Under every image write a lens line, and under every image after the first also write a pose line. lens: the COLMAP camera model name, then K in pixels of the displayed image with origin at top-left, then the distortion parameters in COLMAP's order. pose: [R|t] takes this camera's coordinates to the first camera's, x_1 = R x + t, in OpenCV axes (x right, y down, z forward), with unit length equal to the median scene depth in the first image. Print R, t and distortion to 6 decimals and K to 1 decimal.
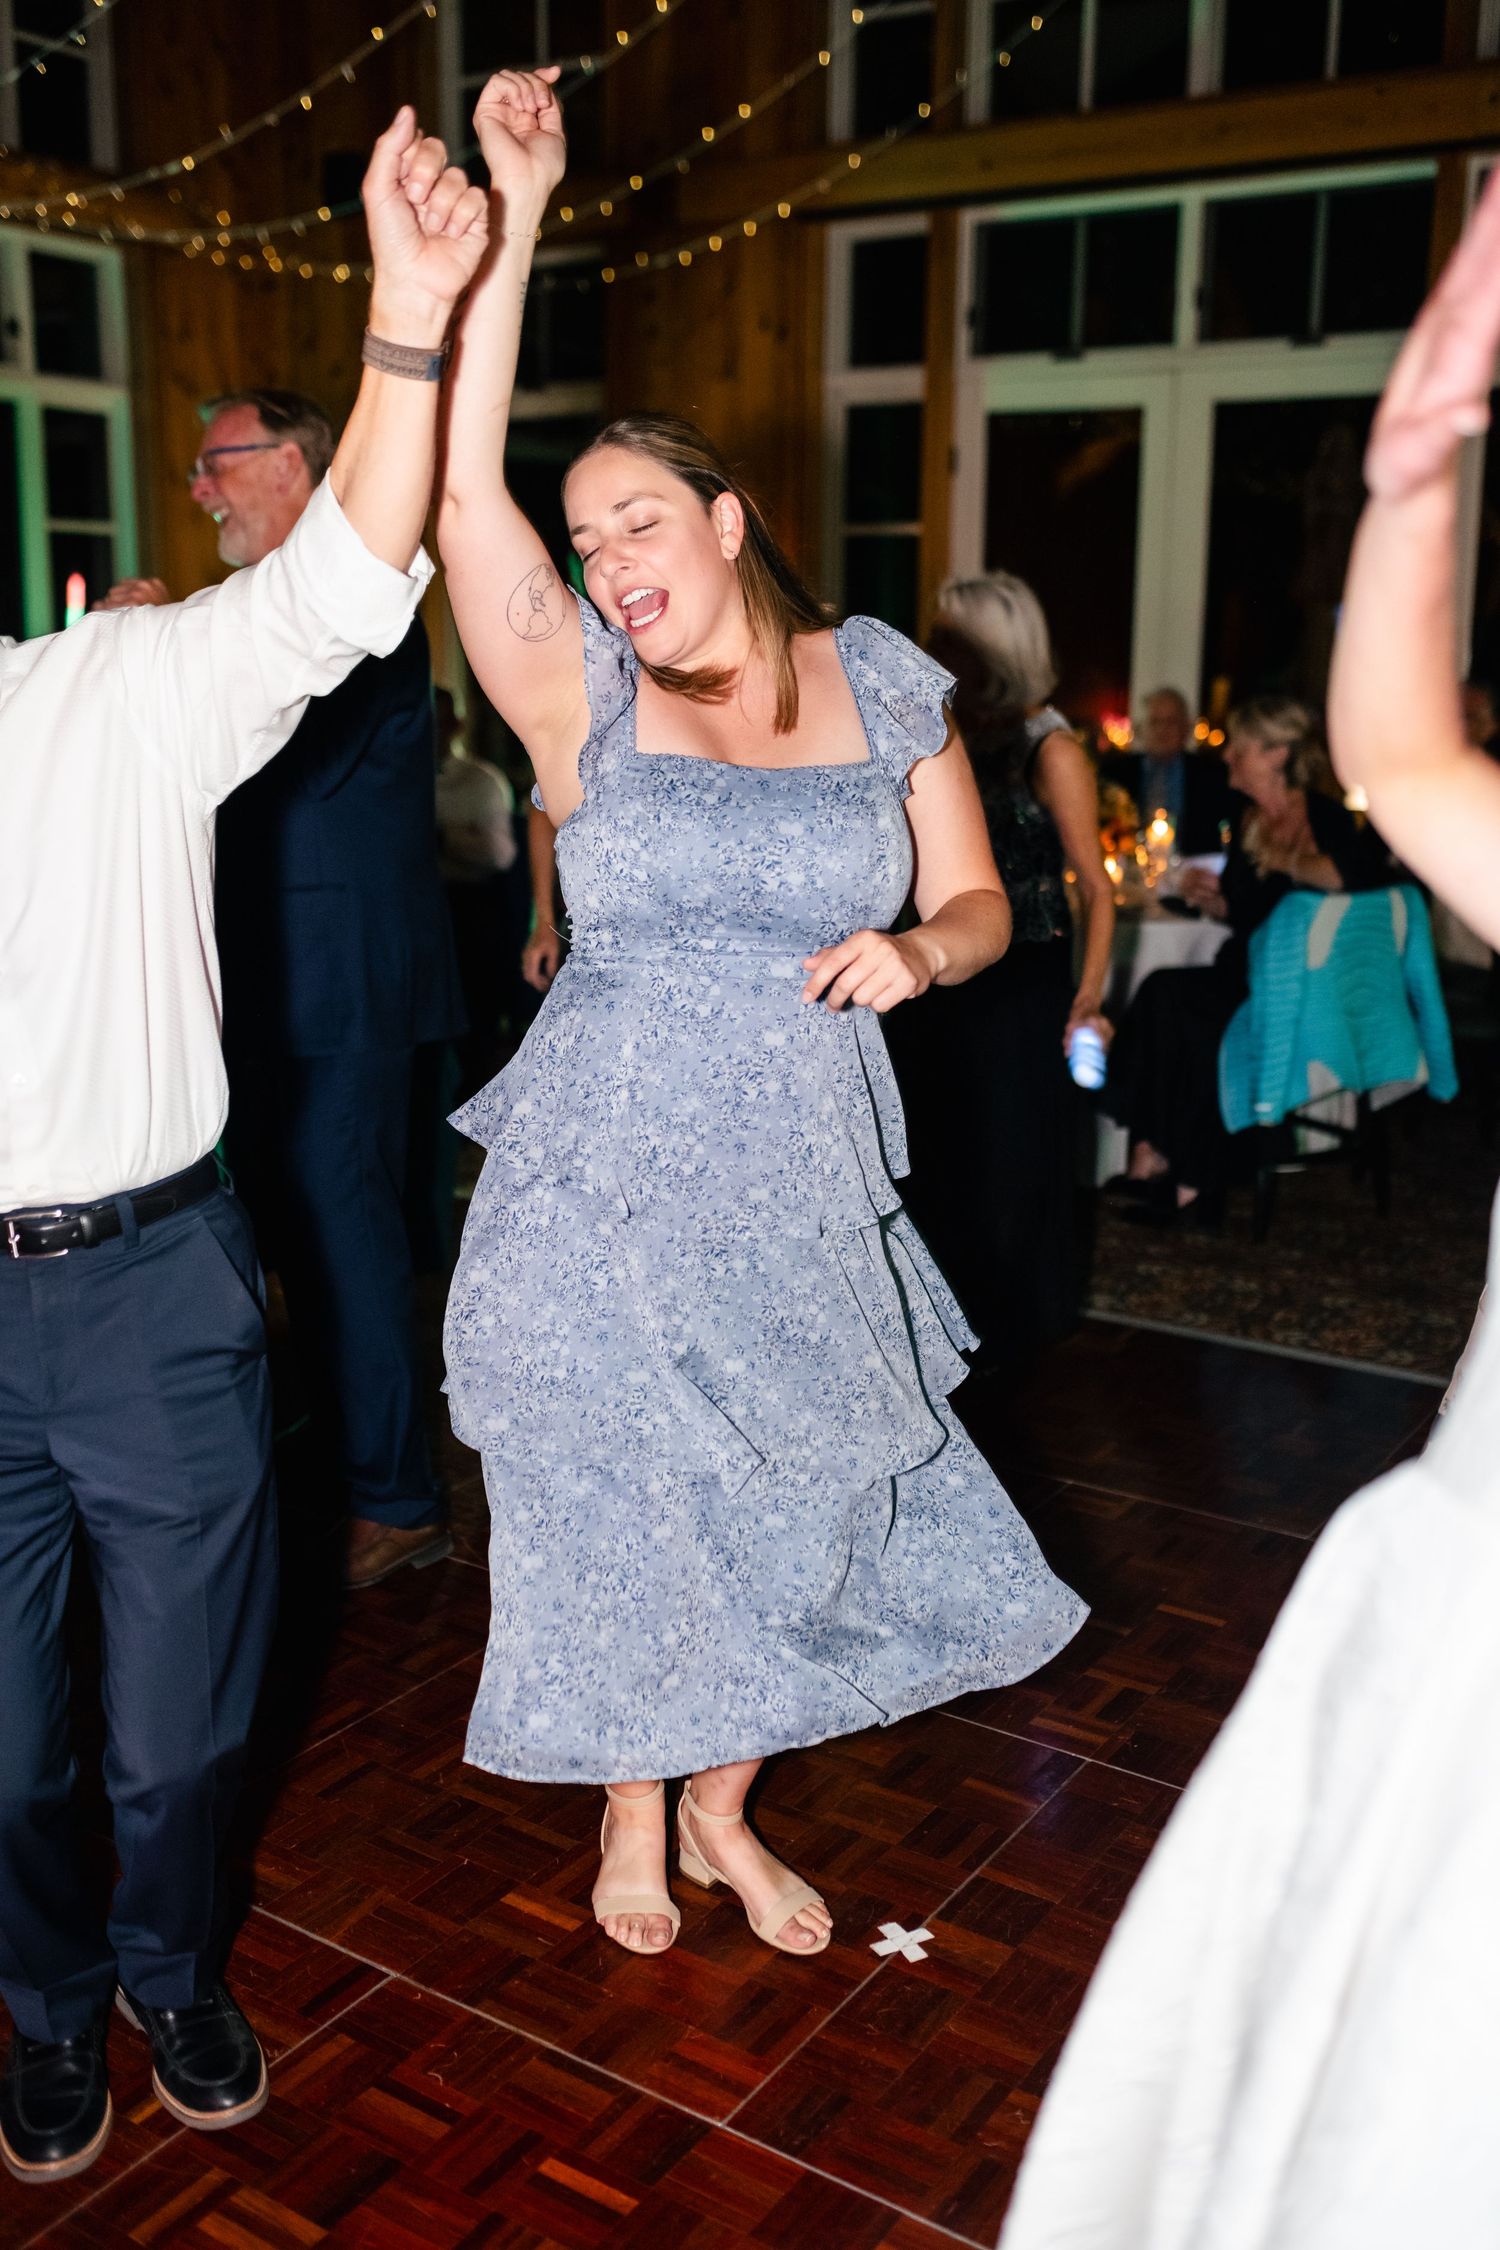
lens RADIAL K [[2218.5, 0, 763.6], [0, 2218.5, 1119.1], [0, 0, 1]] dist [-0.009078, 0.000000]
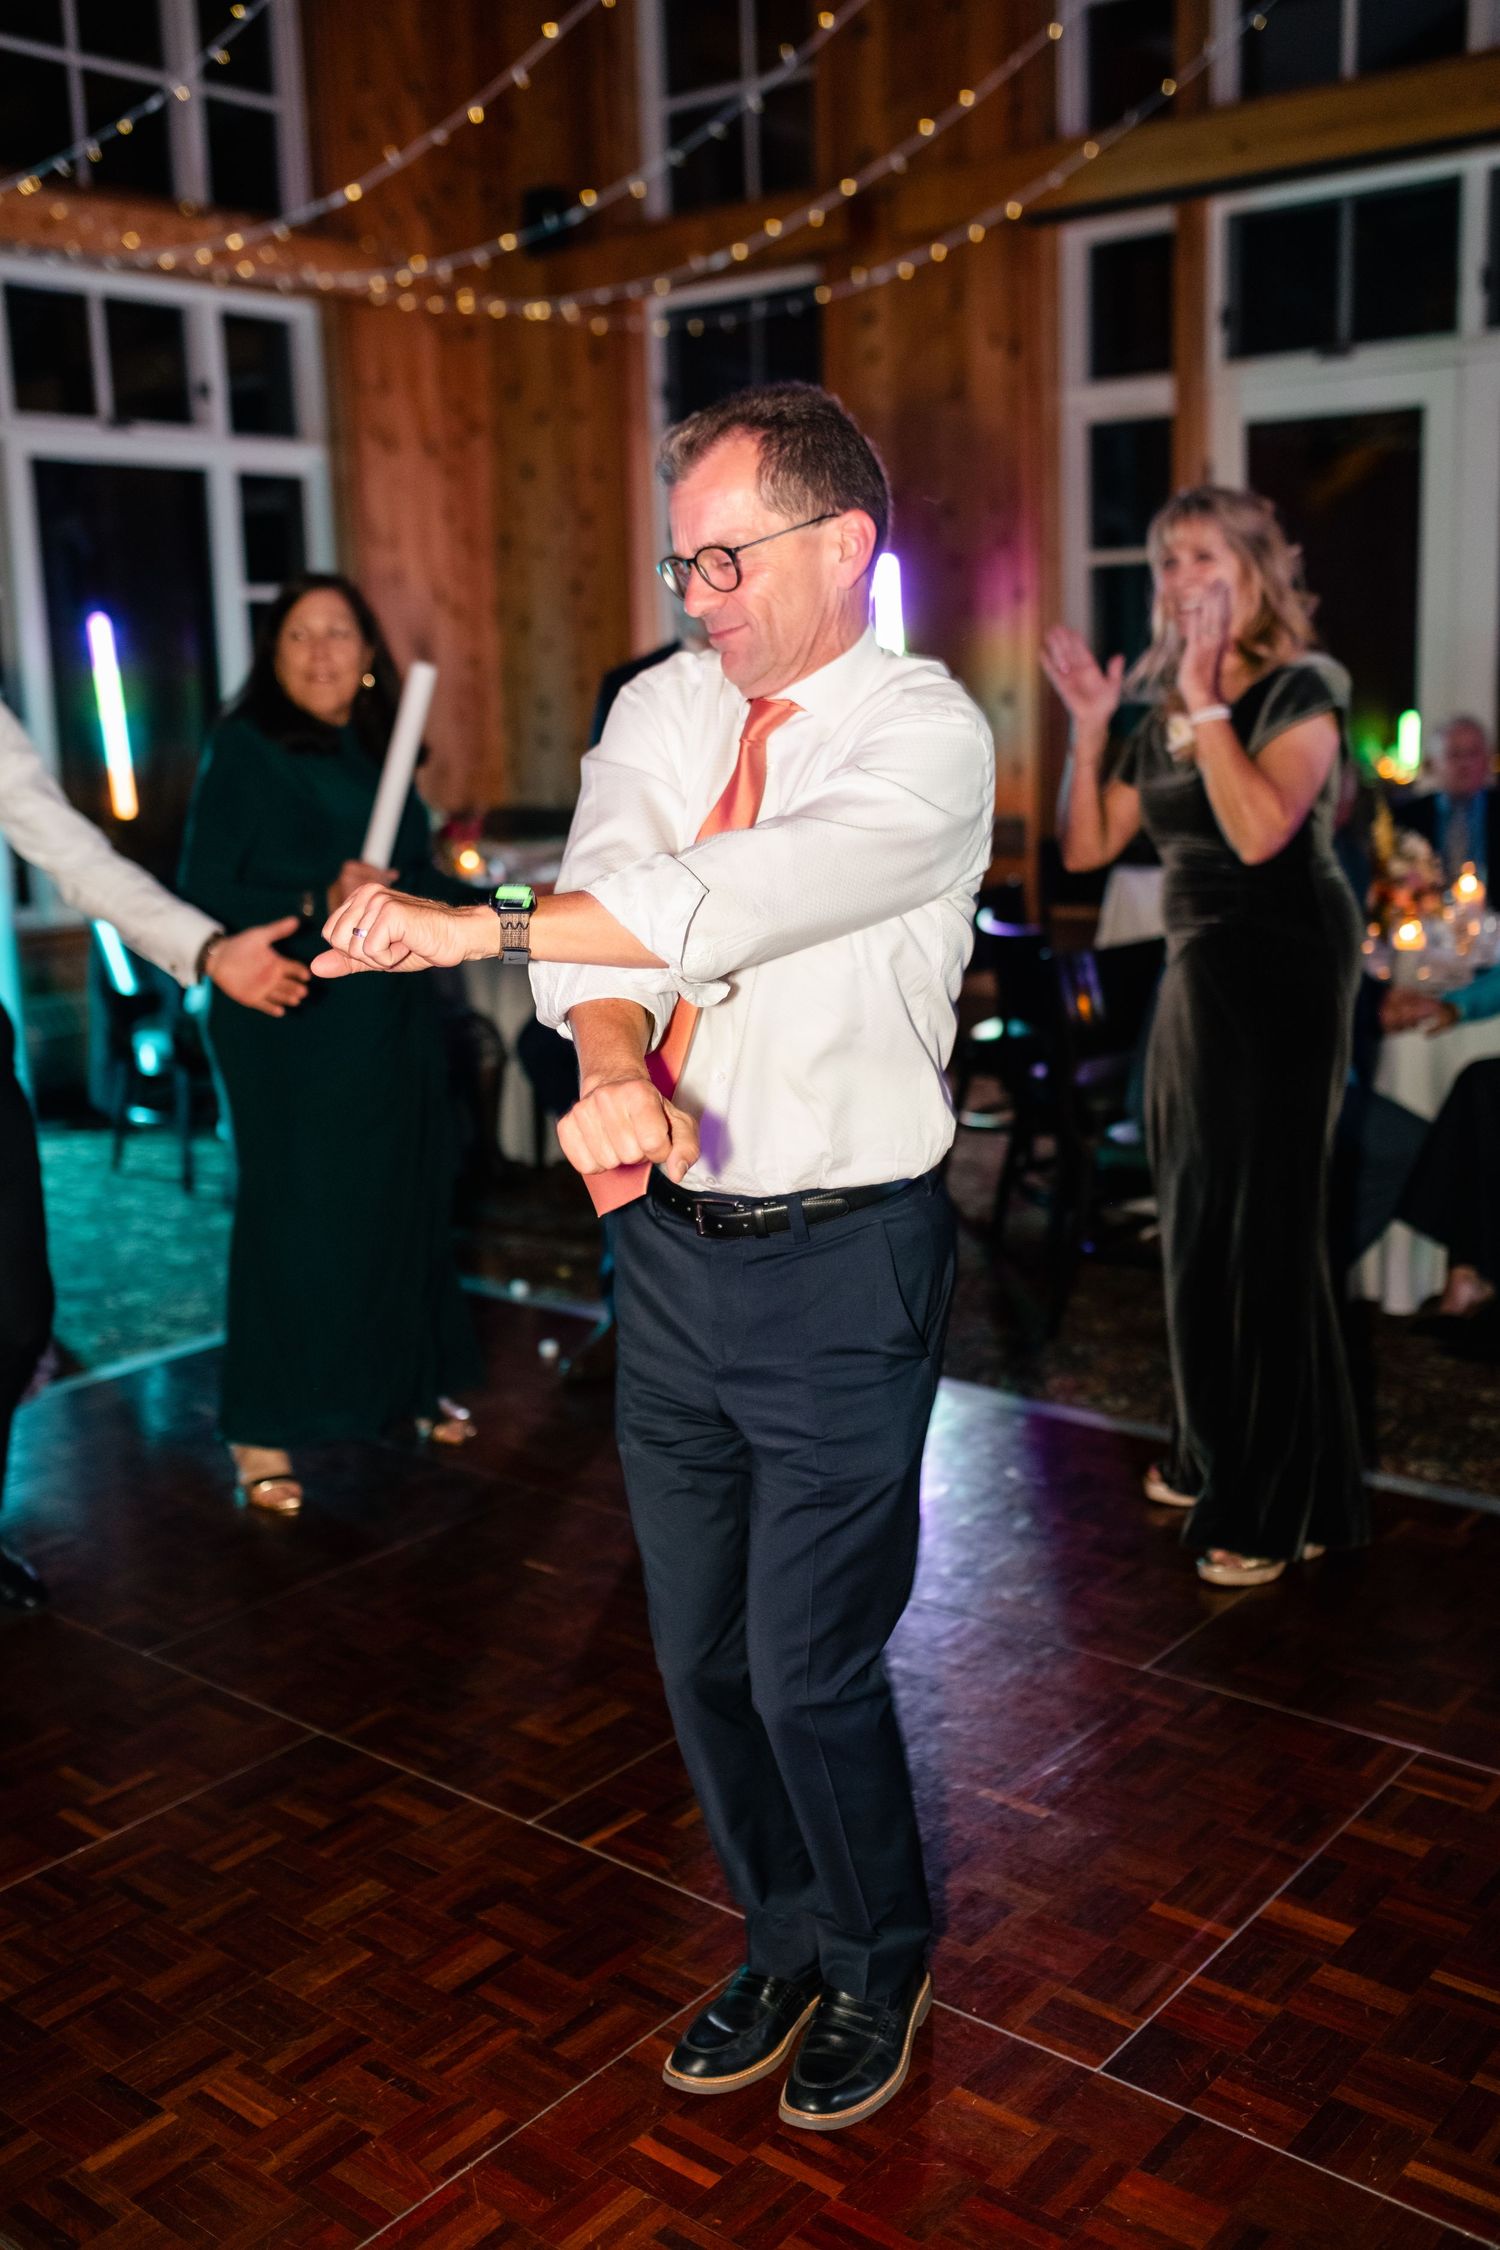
lens RADIAL K [[2218.5, 0, 783.5], [0, 2218.5, 1107.4], [0, 0, 1]] dist [-0.009078, 0.000000]
pose [[0.994441, -0.023490, -0.102646, 0.000056], [0.021354, 0.999533, -0.021859, -0.025156], [0.103112, 0.019546, 0.994478, 0.093560]]
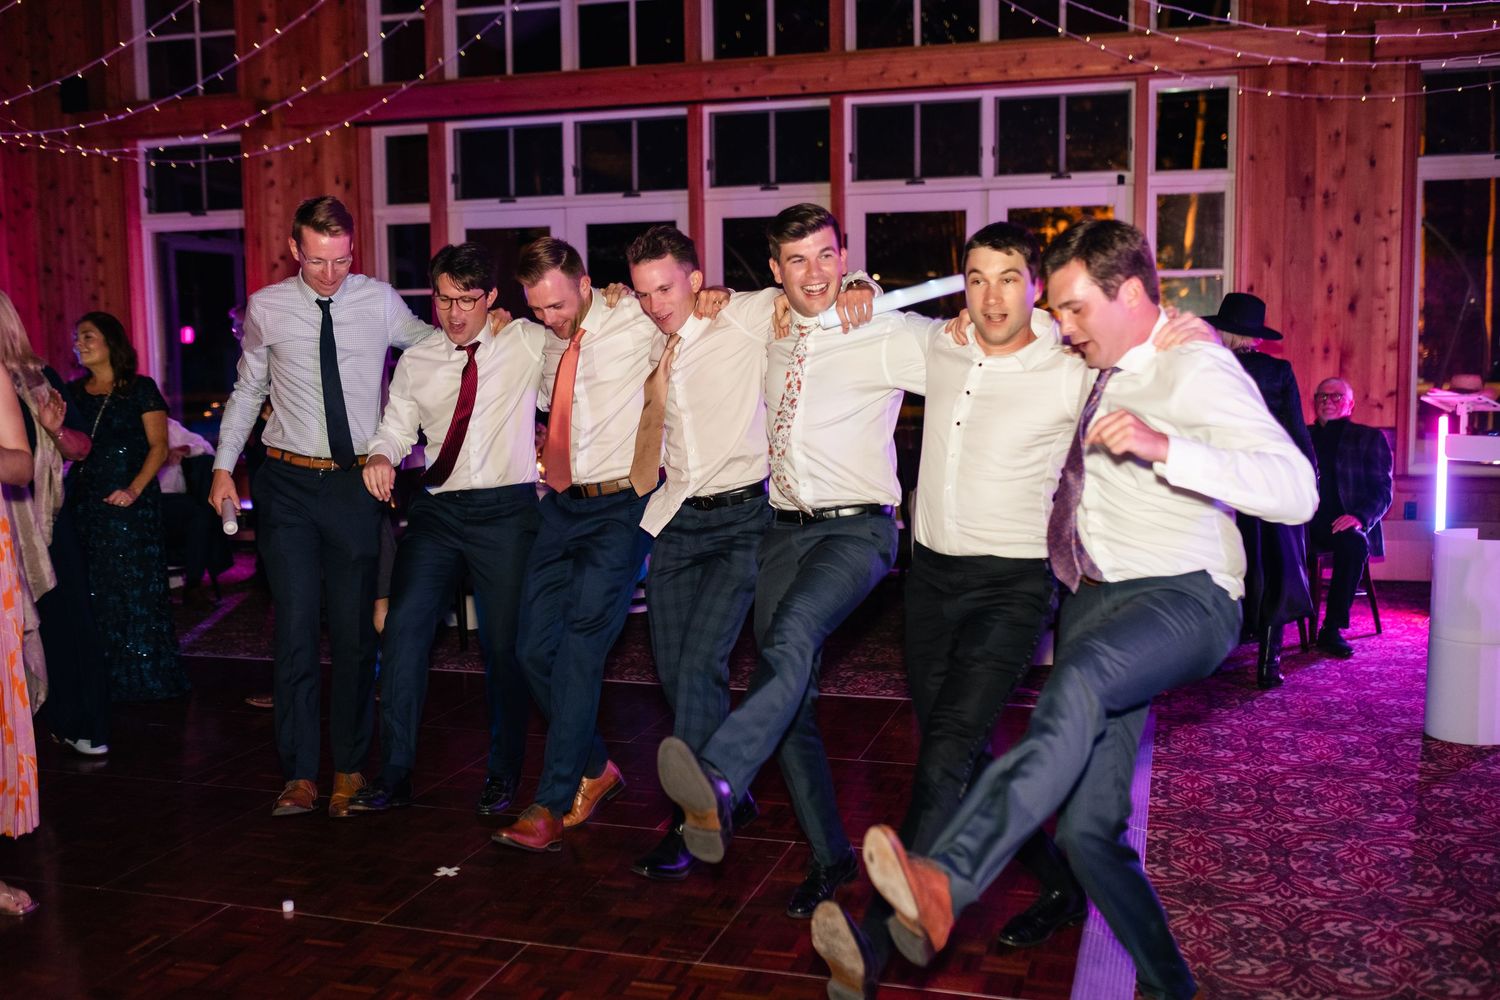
lens RADIAL K [[1479.0, 0, 742.0], [0, 1479.0, 472.9], [0, 0, 1]] dist [-0.009078, 0.000000]
pose [[0.963854, -0.045416, 0.262533, -0.009345], [0.079190, 0.989667, -0.119532, 0.045944], [-0.254391, 0.136001, 0.957491, -0.207583]]
